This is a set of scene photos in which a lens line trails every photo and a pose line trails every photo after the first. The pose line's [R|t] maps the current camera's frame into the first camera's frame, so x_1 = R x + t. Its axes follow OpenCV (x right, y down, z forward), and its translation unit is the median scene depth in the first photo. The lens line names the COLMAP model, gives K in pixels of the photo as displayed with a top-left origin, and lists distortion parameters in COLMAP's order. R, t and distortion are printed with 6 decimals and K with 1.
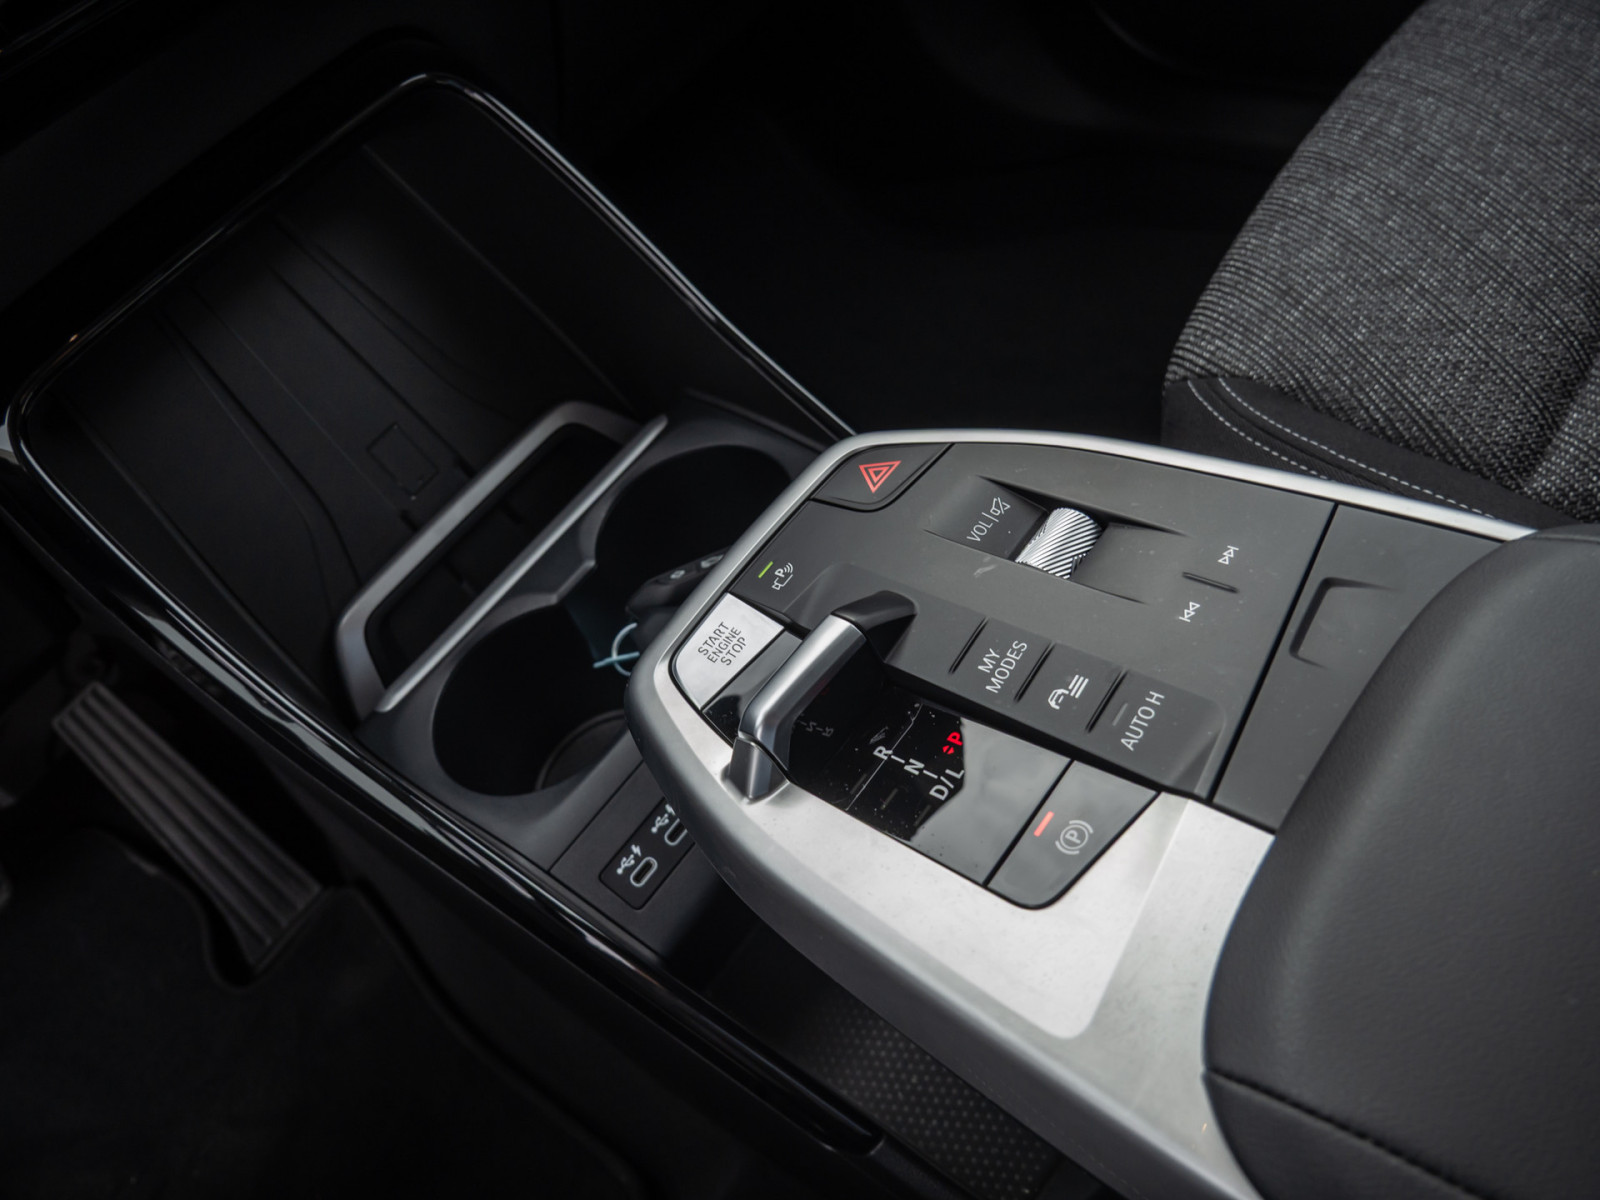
lens RADIAL K [[1168.2, 0, 805.0], [0, 1168.2, 625.5], [0, 0, 1]] dist [-0.045457, 0.005827]
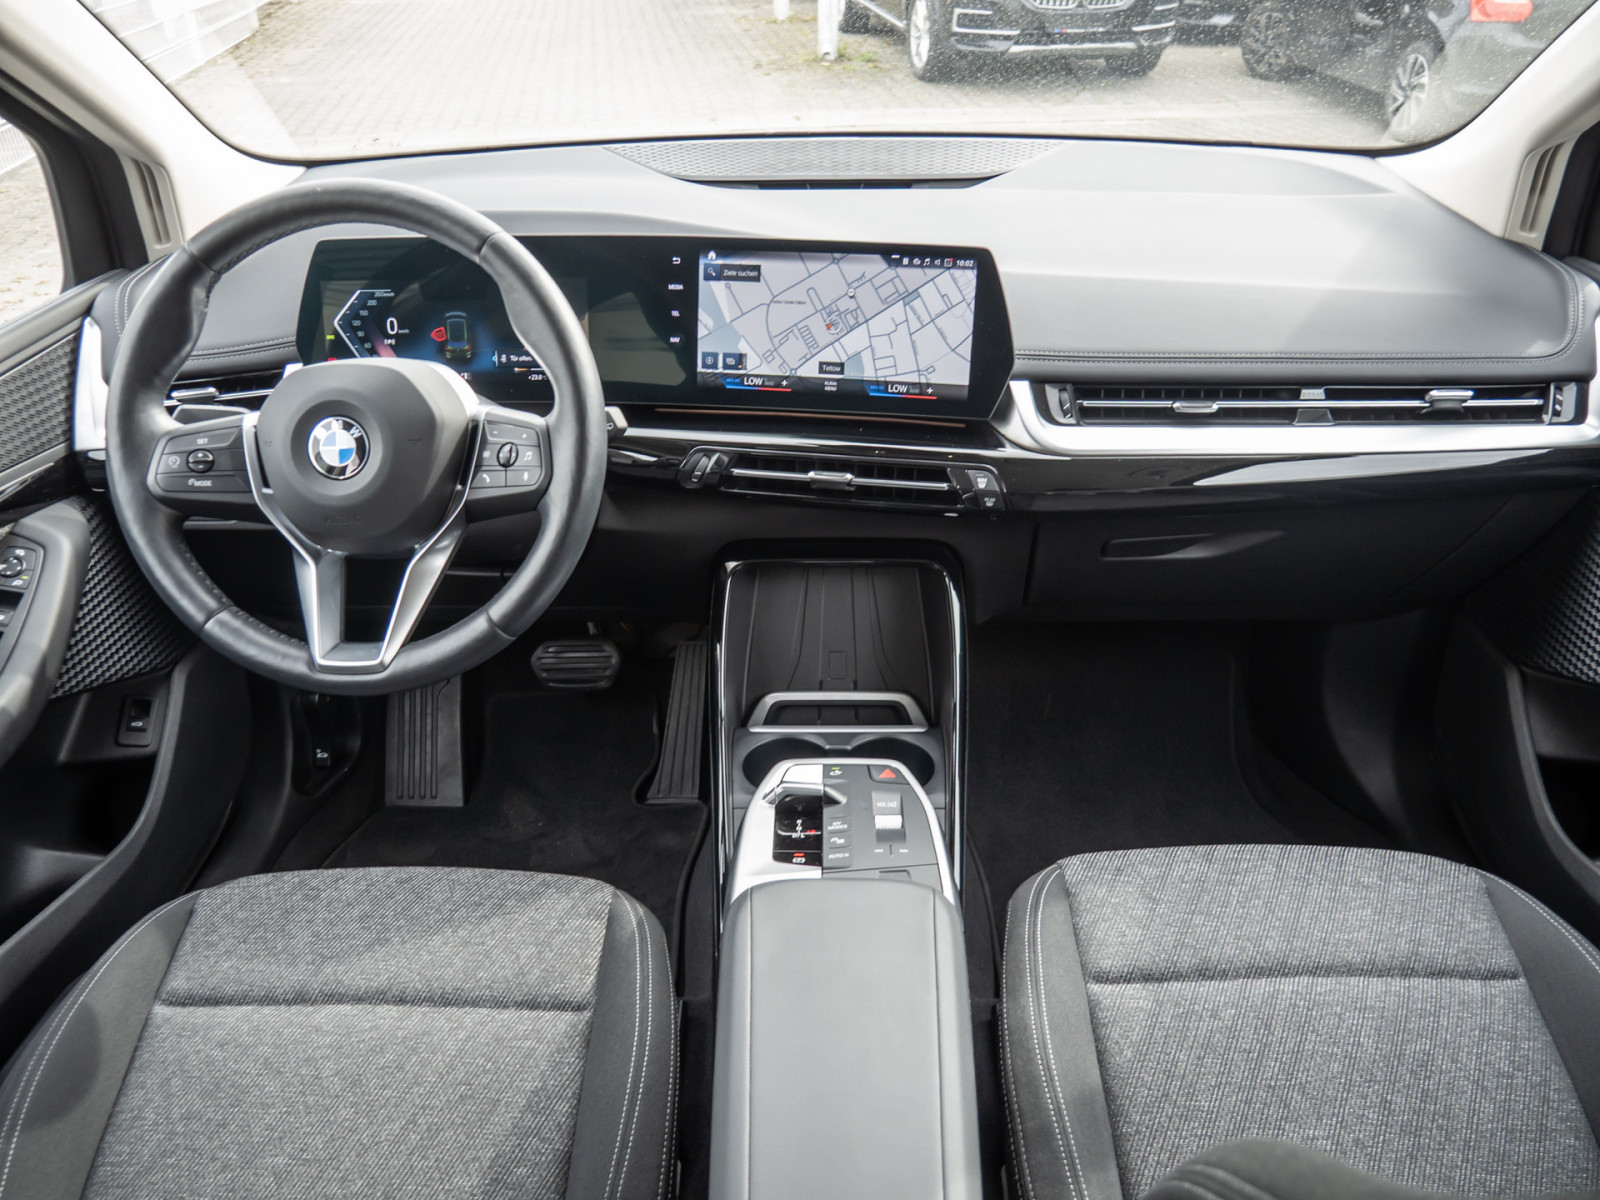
lens RADIAL K [[1155.6, 0, 800.0], [0, 1155.6, 600.0], [0, 0, 1]] dist [-0.041787, -0.004259]
pose [[0.598471, 0.617889, -0.509947, 0.848201], [-0.720785, 0.693132, -0.006060, -0.193352], [0.349716, 0.371189, 0.860184, -1.282274]]
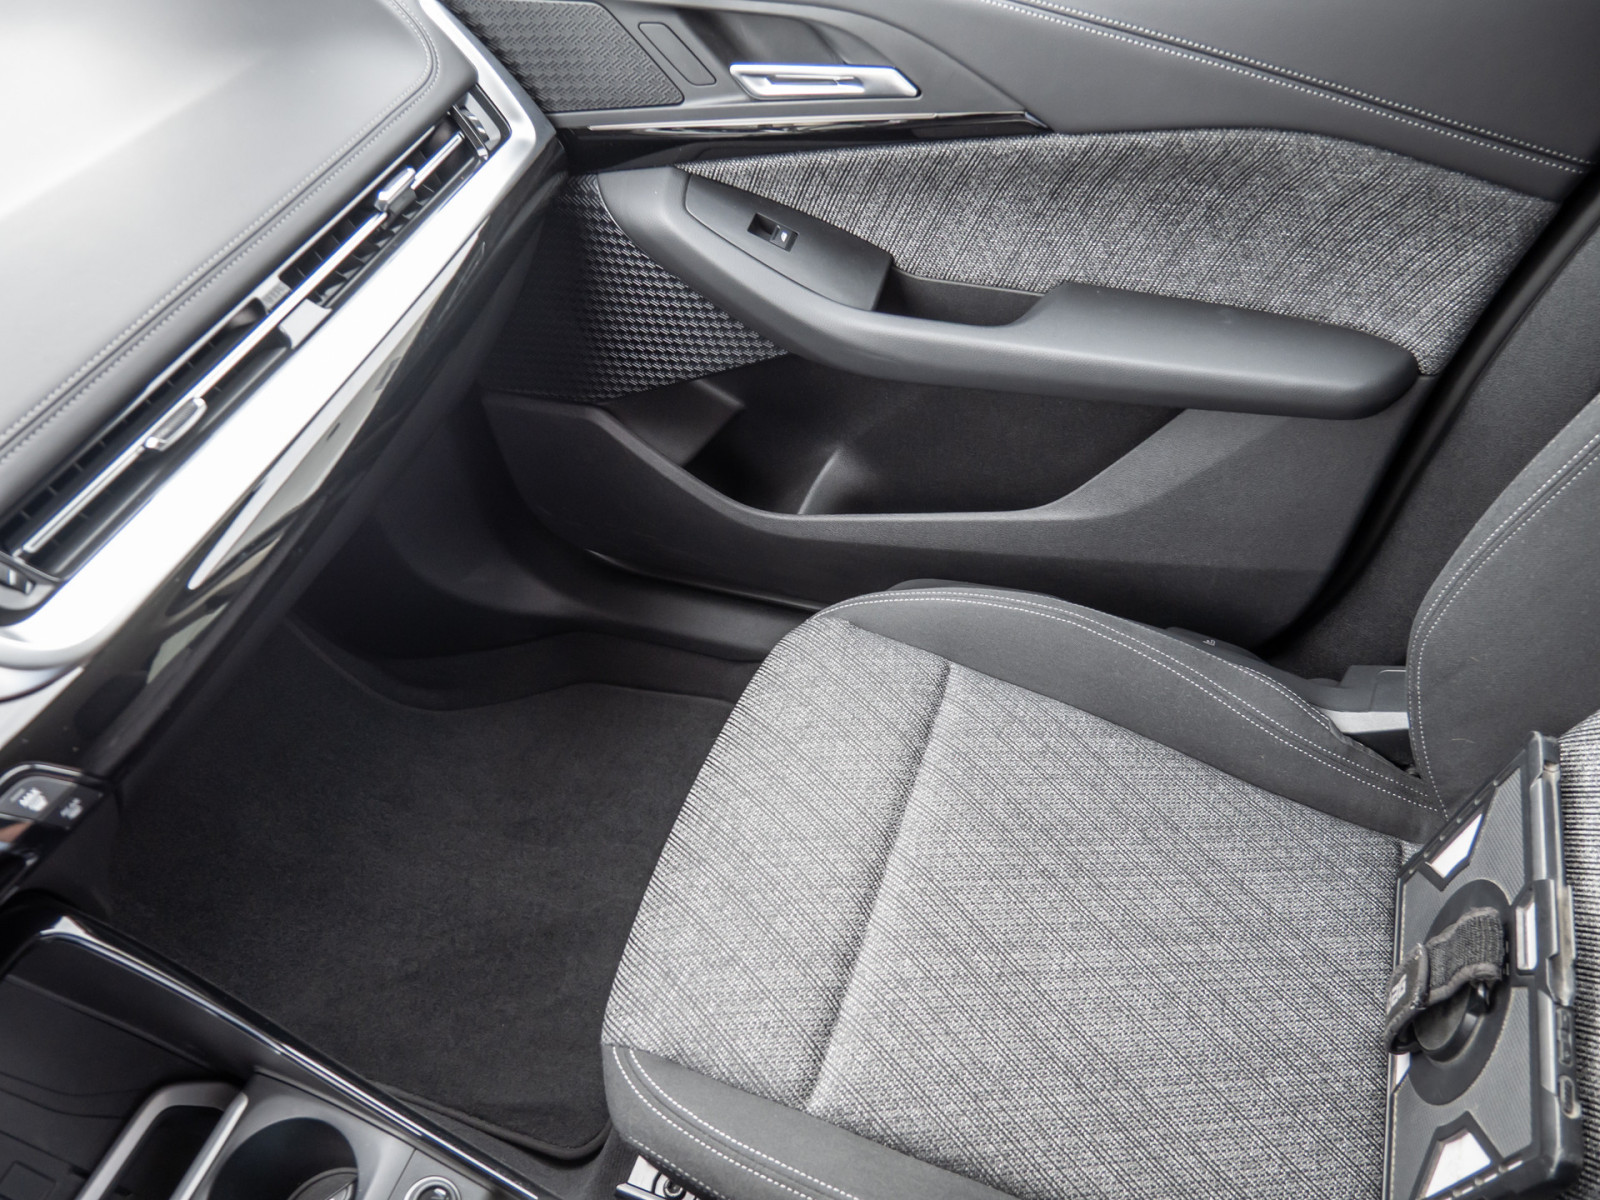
lens RADIAL K [[1155.6, 0, 800.0], [0, 1155.6, 600.0], [0, 0, 1]] dist [-0.041787, -0.004259]
pose [[0.924557, -0.104148, 0.366535, 0.056139], [0.156279, 0.980940, -0.115474, -0.582345], [-0.347523, 0.164044, 0.923210, -0.617241]]
